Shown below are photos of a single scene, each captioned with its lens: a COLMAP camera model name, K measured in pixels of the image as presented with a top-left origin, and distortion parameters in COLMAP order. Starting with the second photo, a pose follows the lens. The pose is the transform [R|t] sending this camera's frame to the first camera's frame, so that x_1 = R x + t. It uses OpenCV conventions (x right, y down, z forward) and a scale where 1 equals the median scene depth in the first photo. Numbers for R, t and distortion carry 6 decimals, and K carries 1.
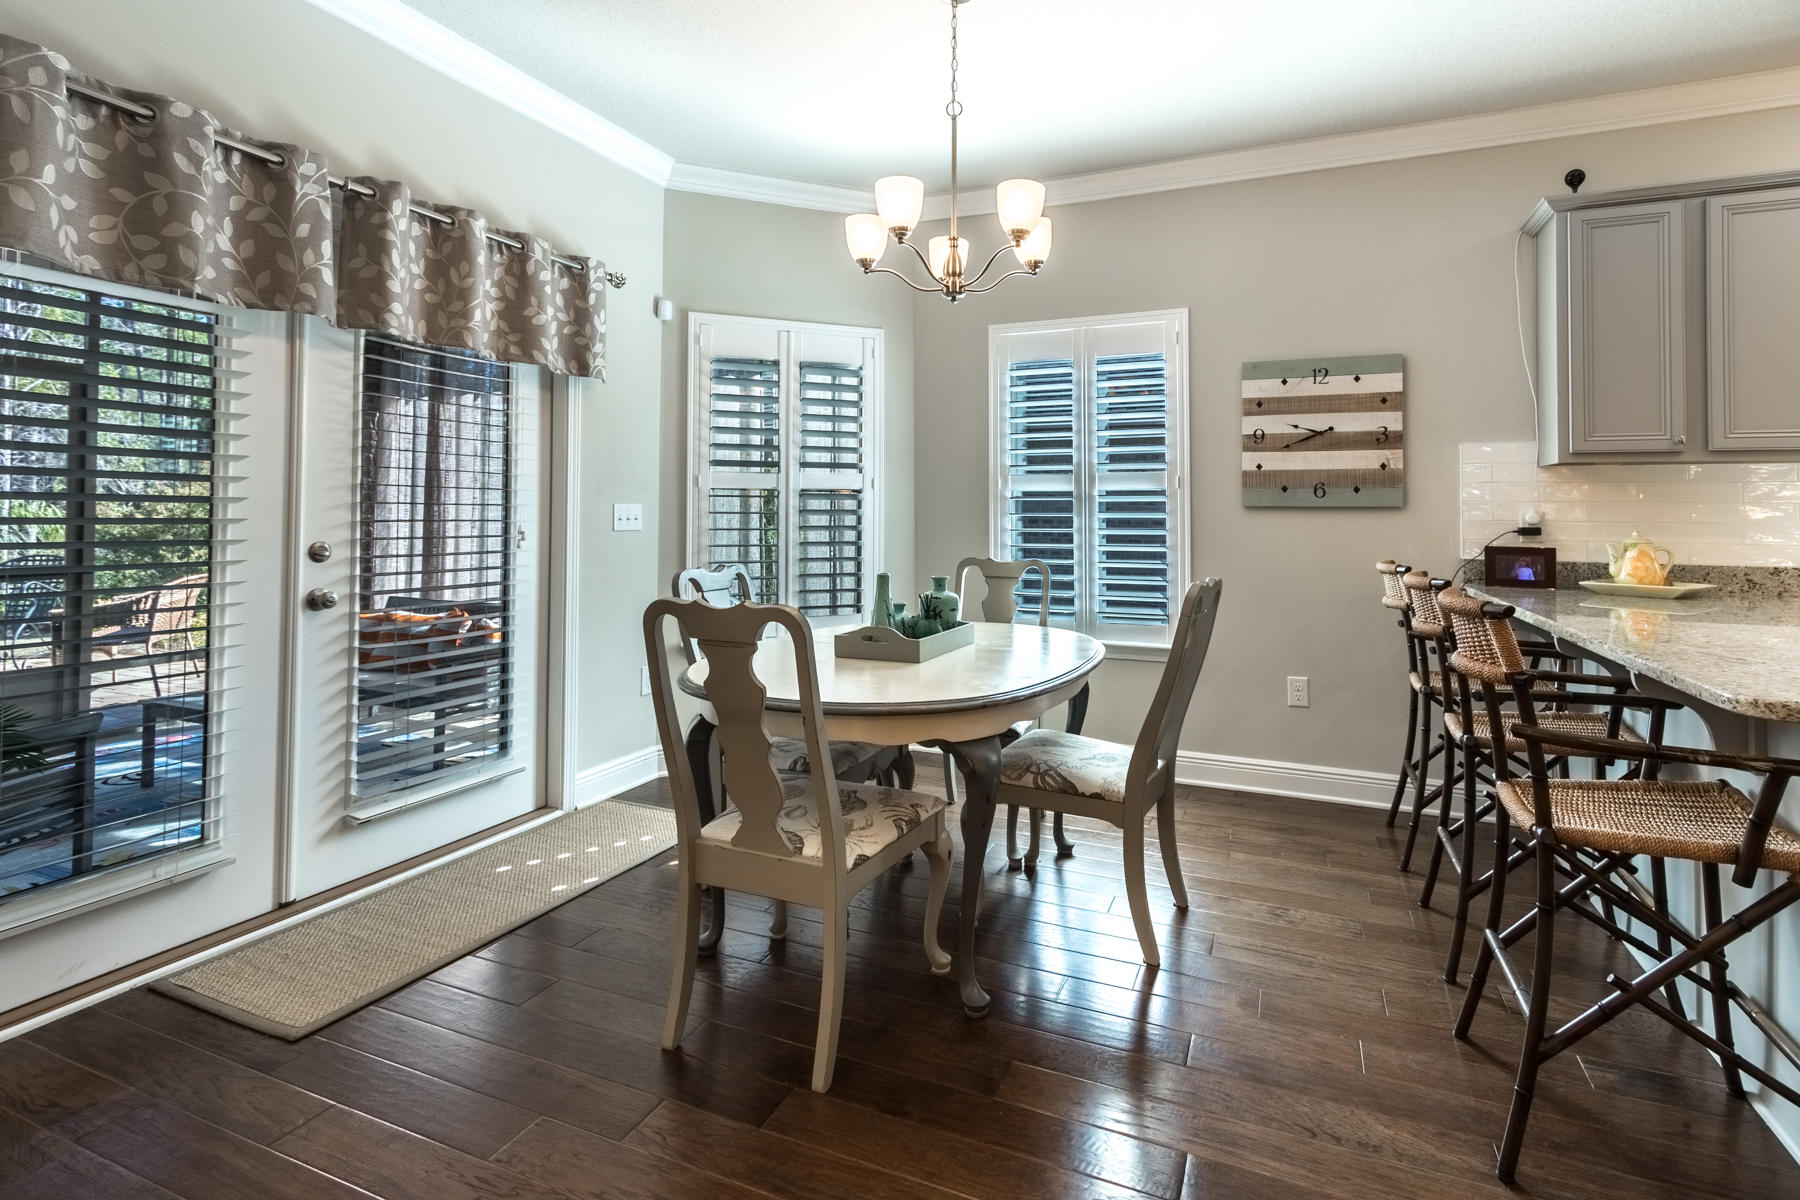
lens RADIAL K [[846.8, 0, 947.3], [0, 846.8, 492.9], [0, 0, 1]] dist [0.005265, -0.000485]
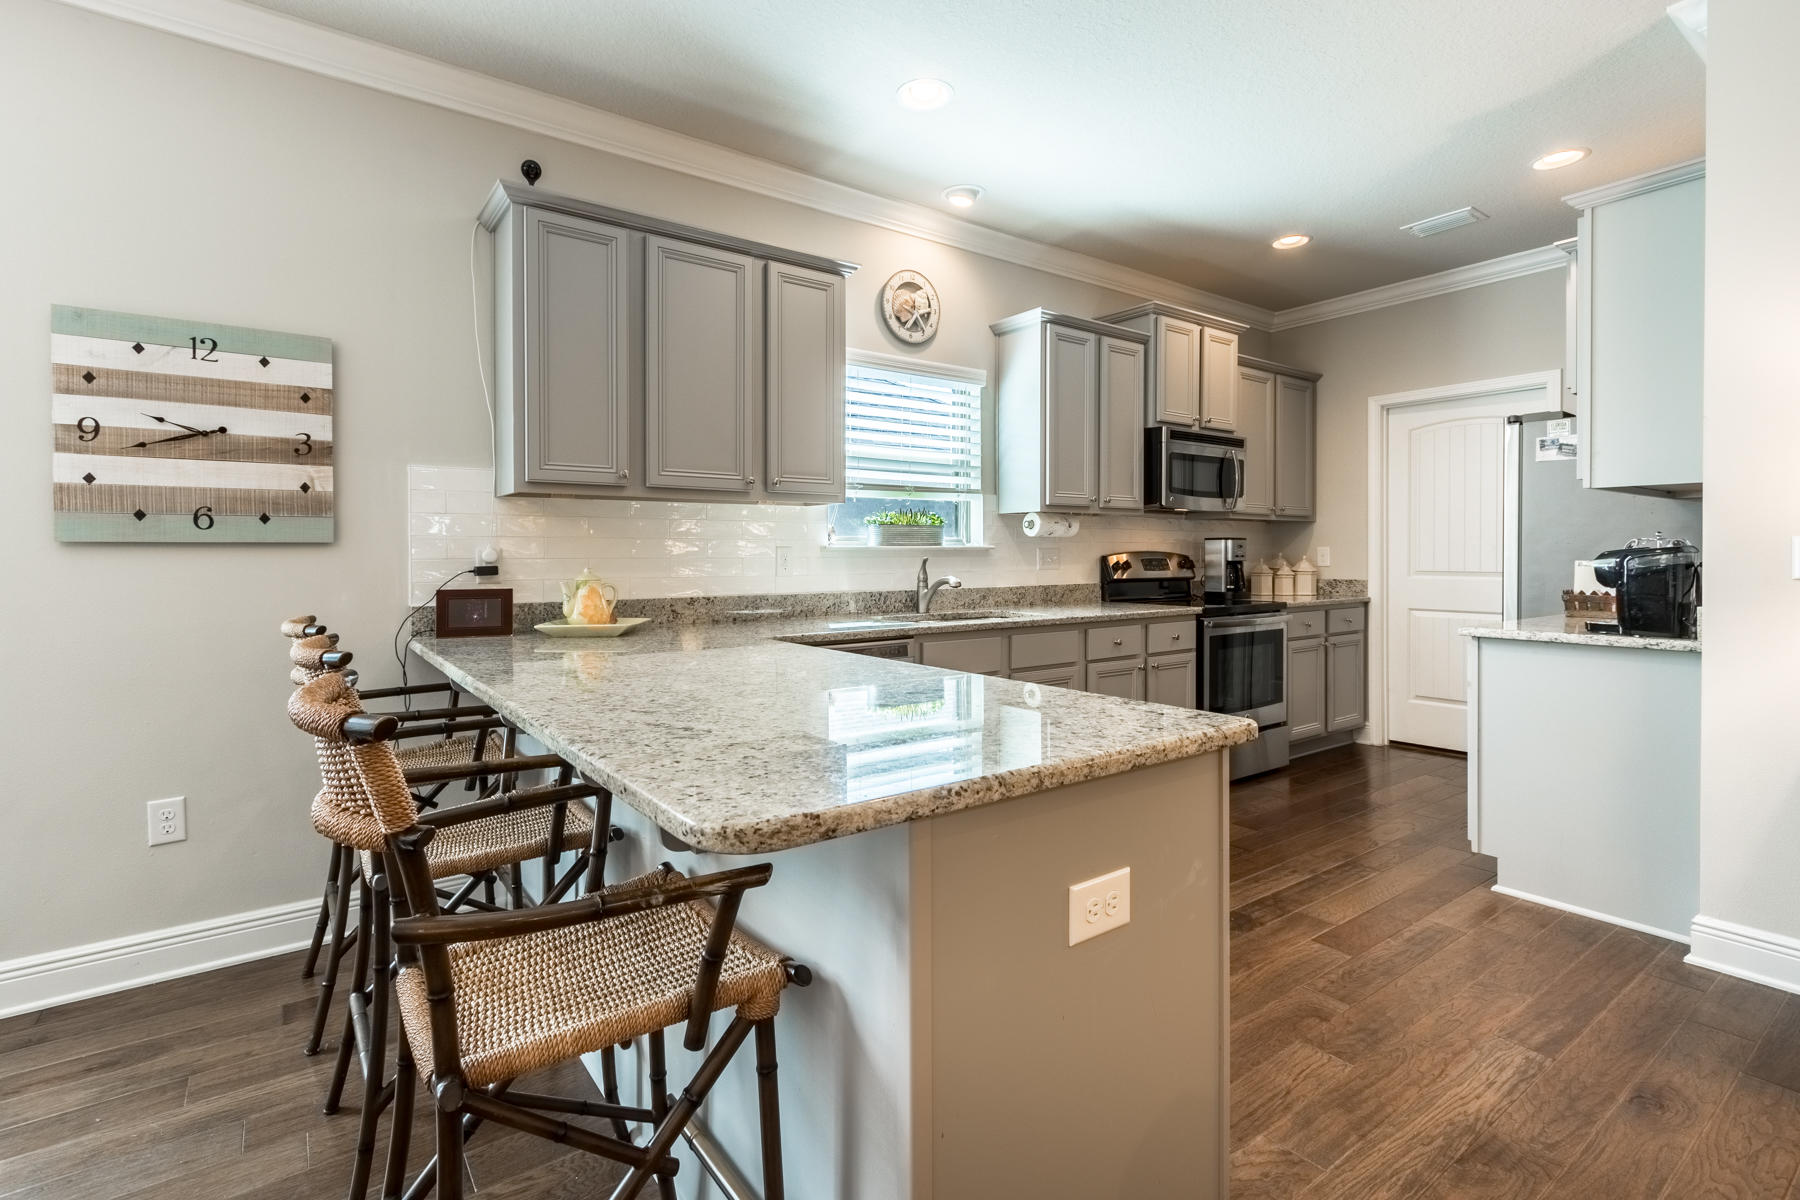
lens RADIAL K [[857.2, 0, 901.1], [0, 857.2, 554.3], [0, 0, 1]] dist [0.000154, -0.000891]
pose [[0.516264, -0.011125, 0.856357, 0.161820], [-0.012945, 0.999700, 0.020791, 0.004992], [-0.856332, -0.021819, 0.515965, 0.193335]]
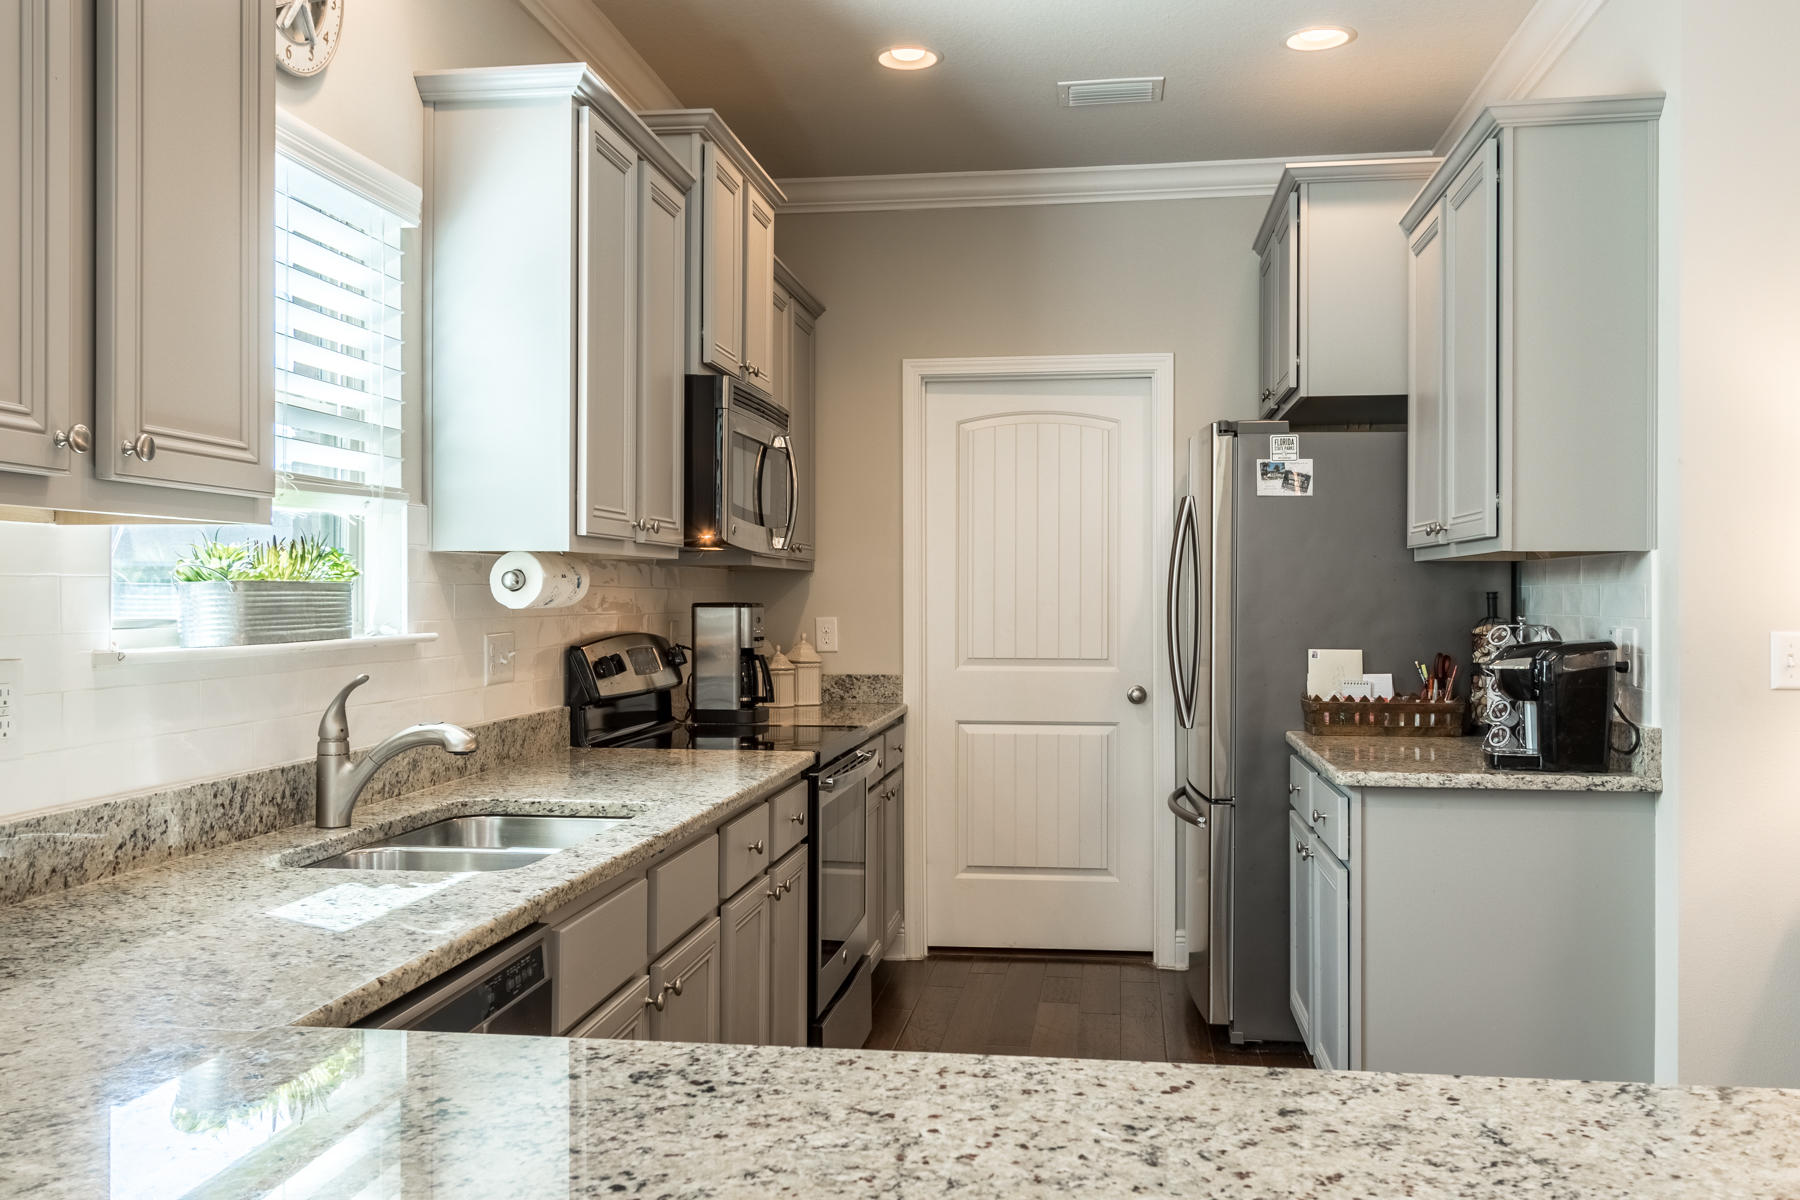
lens RADIAL K [[1545.1, 0, 899.9], [0, 1545.1, 593.3], [0, 0, 1]] dist [0.003304, 0.001143]
pose [[-0.258959, -0.008715, 0.965849, 0.385183], [-0.027992, 0.999607, 0.001514, -0.016460], [-0.965483, -0.026644, -0.259101, 0.736784]]
